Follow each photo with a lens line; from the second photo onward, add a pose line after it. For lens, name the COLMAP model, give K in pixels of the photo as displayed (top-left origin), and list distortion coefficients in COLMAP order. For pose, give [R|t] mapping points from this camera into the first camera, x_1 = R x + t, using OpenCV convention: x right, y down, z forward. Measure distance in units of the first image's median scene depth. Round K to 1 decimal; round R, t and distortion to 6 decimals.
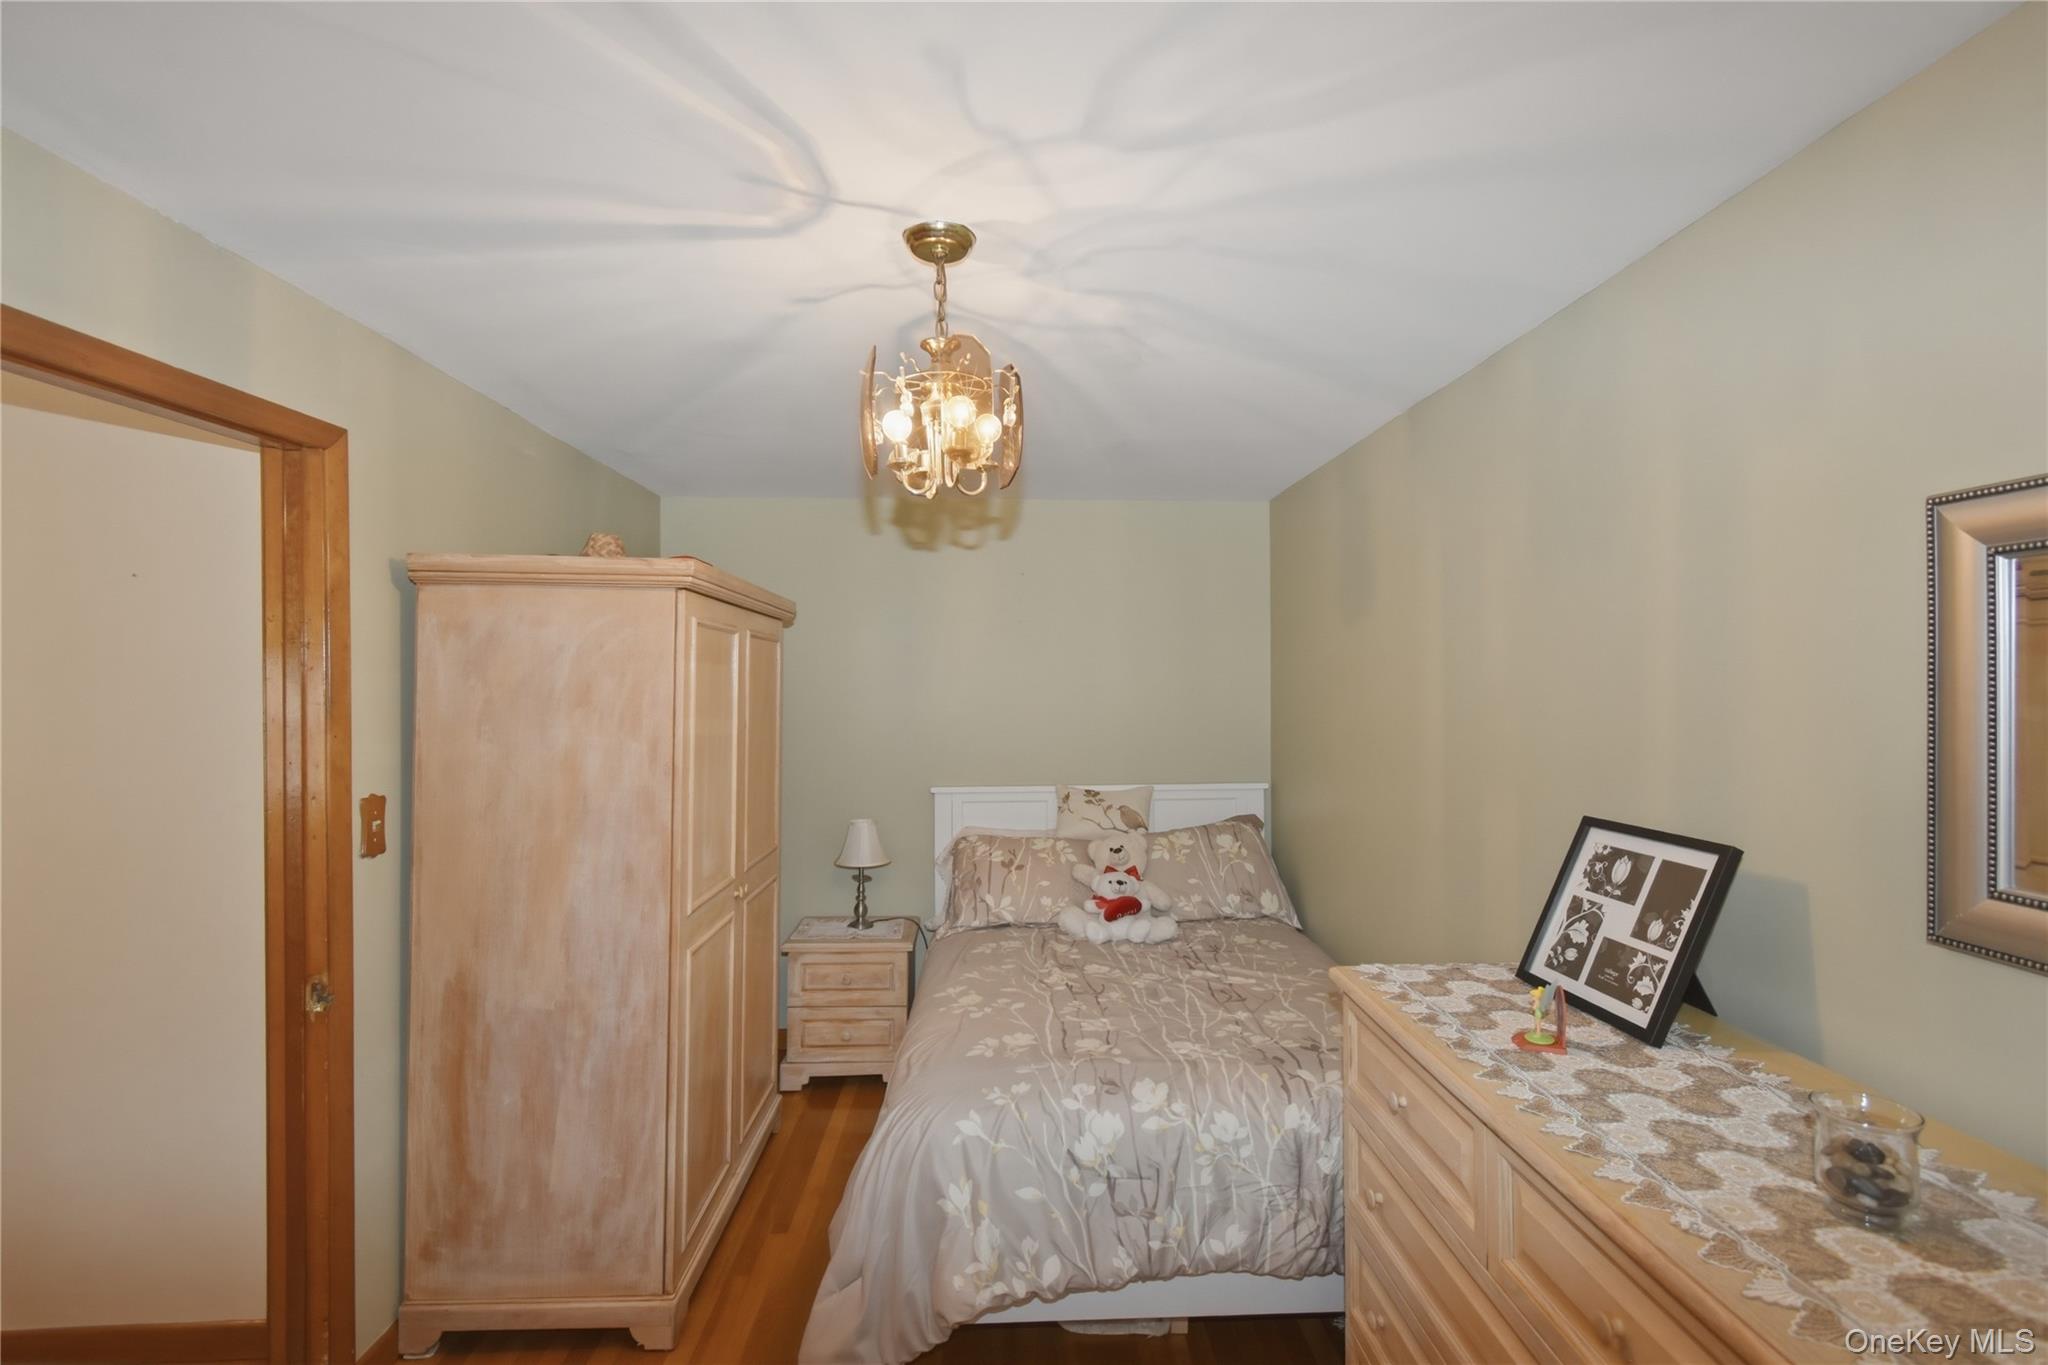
lens RADIAL K [[902.3, 0, 1028.5], [0, 902.3, 678.8], [0, 0, 1]] dist [-0.002641, -0.000629]
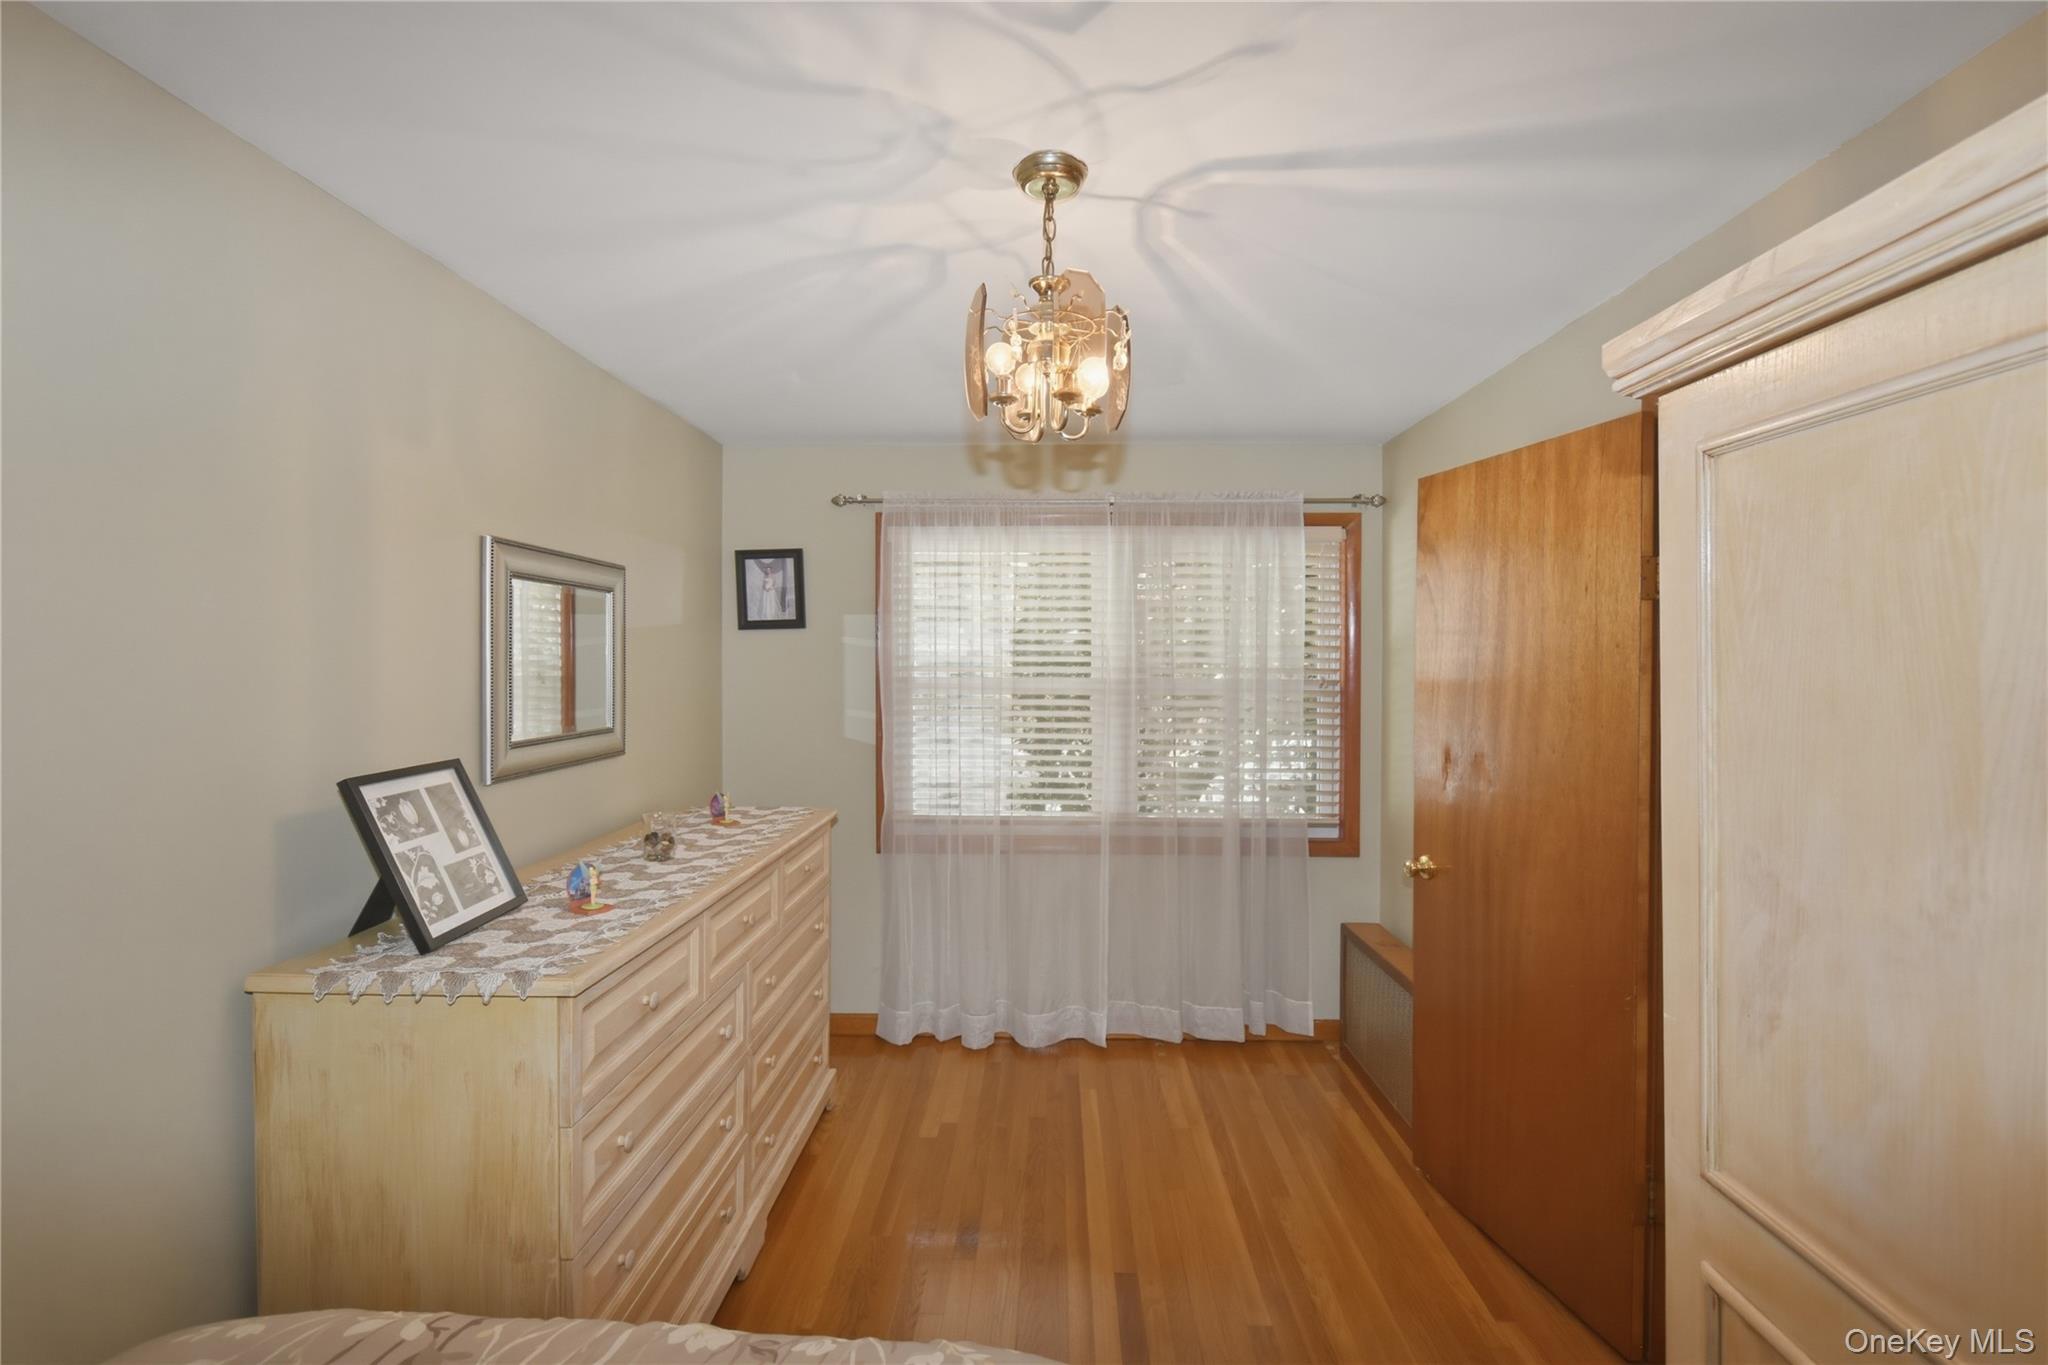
lens RADIAL K [[902.3, 0, 1028.5], [0, 902.3, 678.8], [0, 0, 1]] dist [-0.002641, -0.000629]
pose [[-0.997632, 0.002518, 0.068738, -0.144673], [0.003525, 0.999888, 0.014522, 0.044527], [-0.068694, 0.014730, -0.997529, 2.034615]]
